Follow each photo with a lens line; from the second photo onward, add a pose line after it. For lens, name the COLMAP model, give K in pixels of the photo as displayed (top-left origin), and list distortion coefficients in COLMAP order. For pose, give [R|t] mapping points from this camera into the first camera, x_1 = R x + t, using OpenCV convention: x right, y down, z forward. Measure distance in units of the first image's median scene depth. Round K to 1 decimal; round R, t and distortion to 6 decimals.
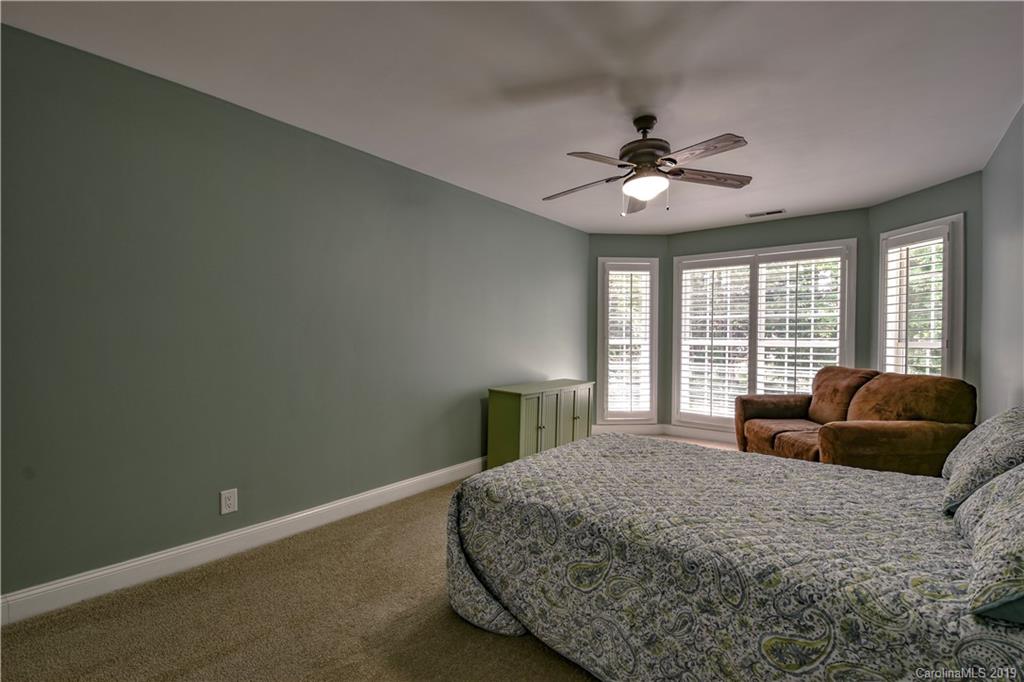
lens RADIAL K [[457.7, 0, 521.0], [0, 457.7, 341.0], [0, 0, 1]] dist [-0.005827, -0.001500]
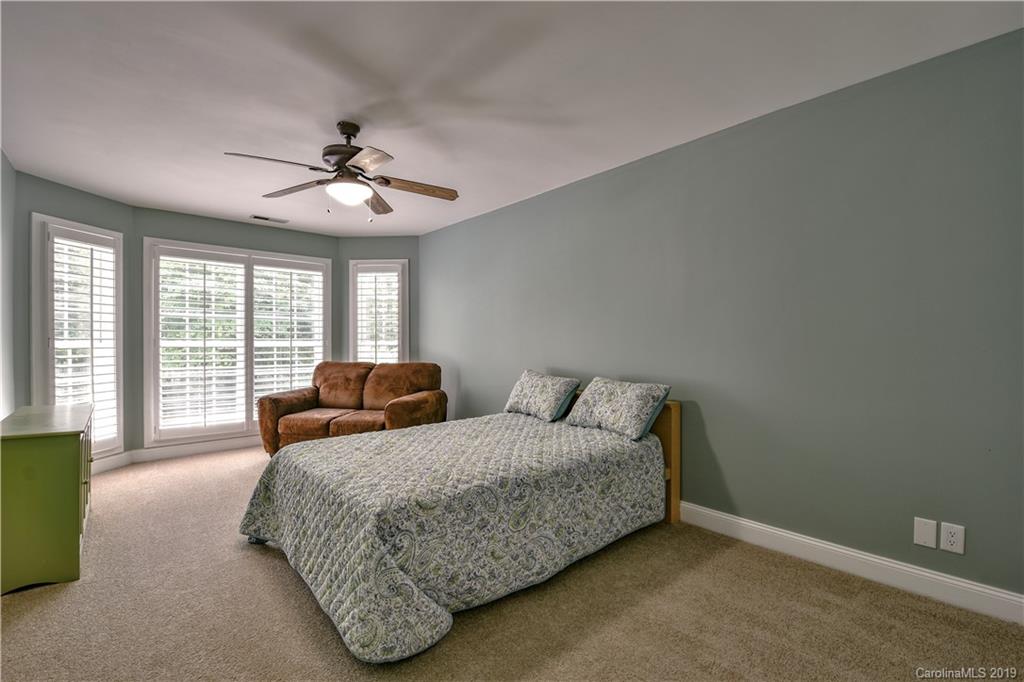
lens RADIAL K [[457.7, 0, 521.7], [0, 457.7, 339.5], [0, 0, 1]] dist [-0.005827, -0.001500]
pose [[0.155654, -0.004417, 0.987802, -0.433620], [0.006959, 0.999970, 0.003374, -0.004169], [-0.987787, 0.006349, 0.155680, 0.289520]]
